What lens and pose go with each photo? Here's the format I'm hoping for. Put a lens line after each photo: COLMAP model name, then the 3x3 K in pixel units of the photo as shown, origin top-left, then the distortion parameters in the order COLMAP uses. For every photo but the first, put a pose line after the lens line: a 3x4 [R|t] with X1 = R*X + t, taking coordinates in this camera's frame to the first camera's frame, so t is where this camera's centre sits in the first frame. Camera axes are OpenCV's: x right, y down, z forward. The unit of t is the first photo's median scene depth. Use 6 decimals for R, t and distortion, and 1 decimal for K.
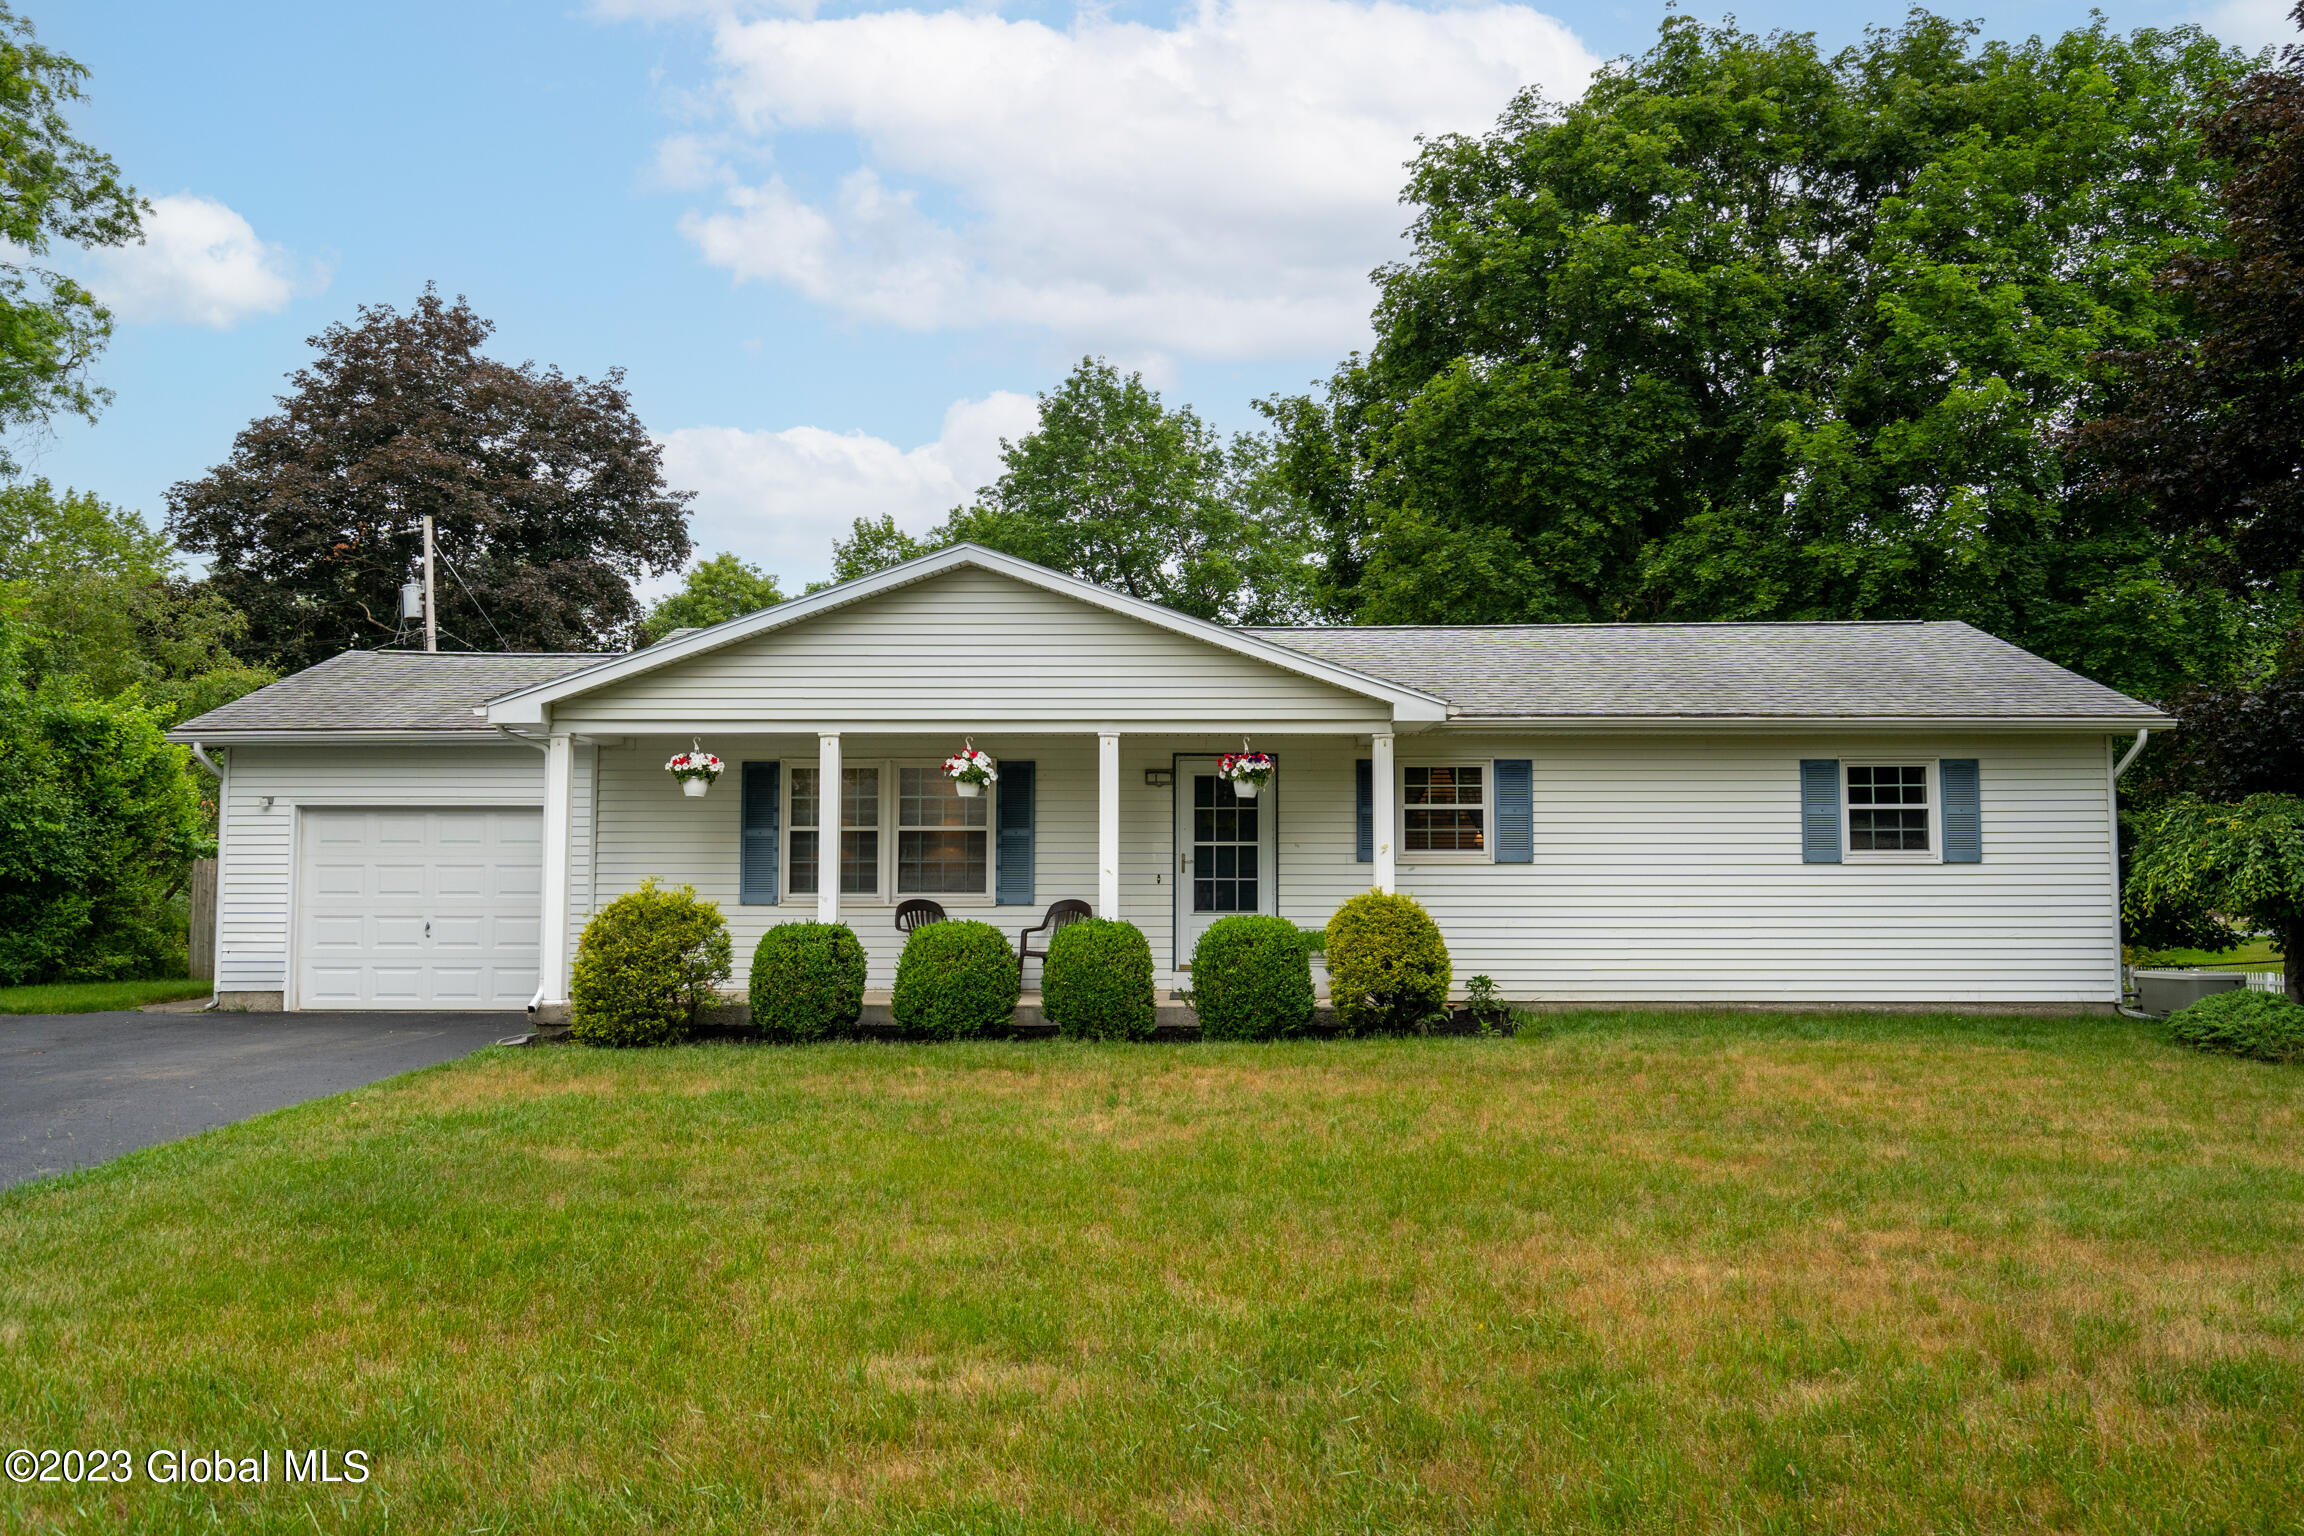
lens RADIAL K [[1809.3, 0, 1117.4], [0, 1809.3, 747.2], [0, 0, 1]] dist [0.024181, -0.018864]
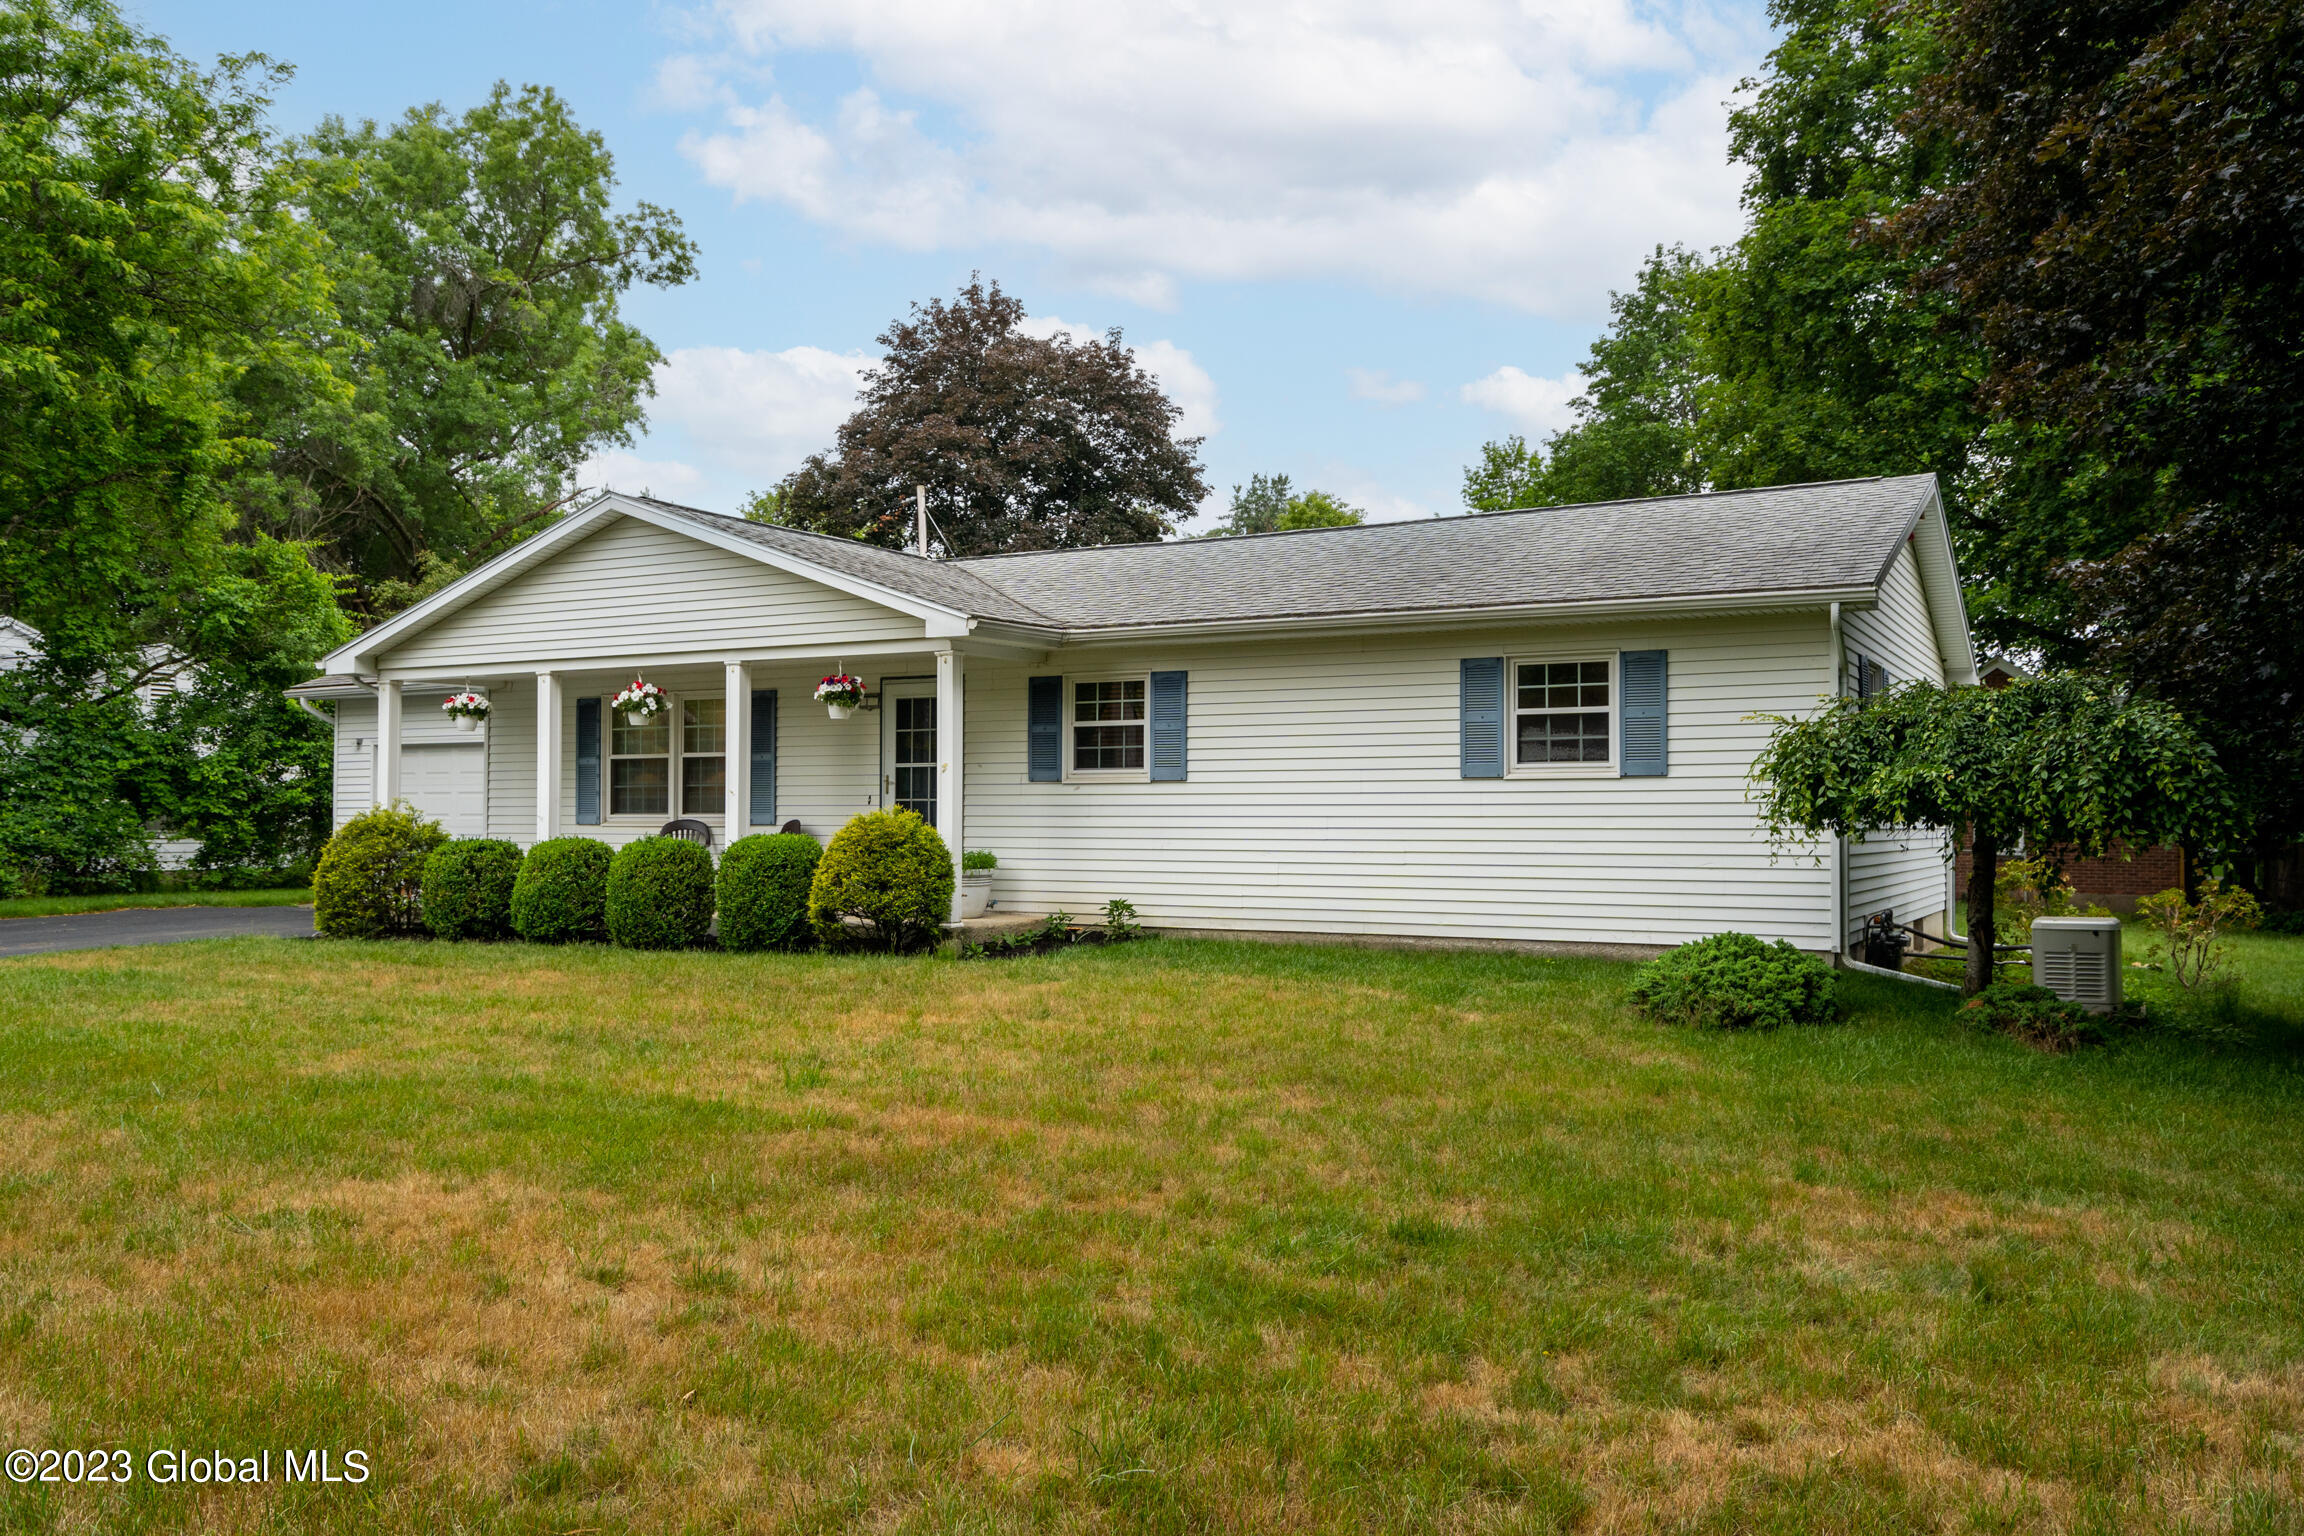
lens RADIAL K [[1814.2, 0, 1152.0], [0, 1814.2, 768.0], [0, 0, 1]] dist [0.009716, -0.011199]
pose [[0.879055, -0.012322, -0.476561, 0.657331], [0.034915, 0.998645, 0.038581, 0.020163], [0.475440, -0.050554, 0.878294, 0.169070]]
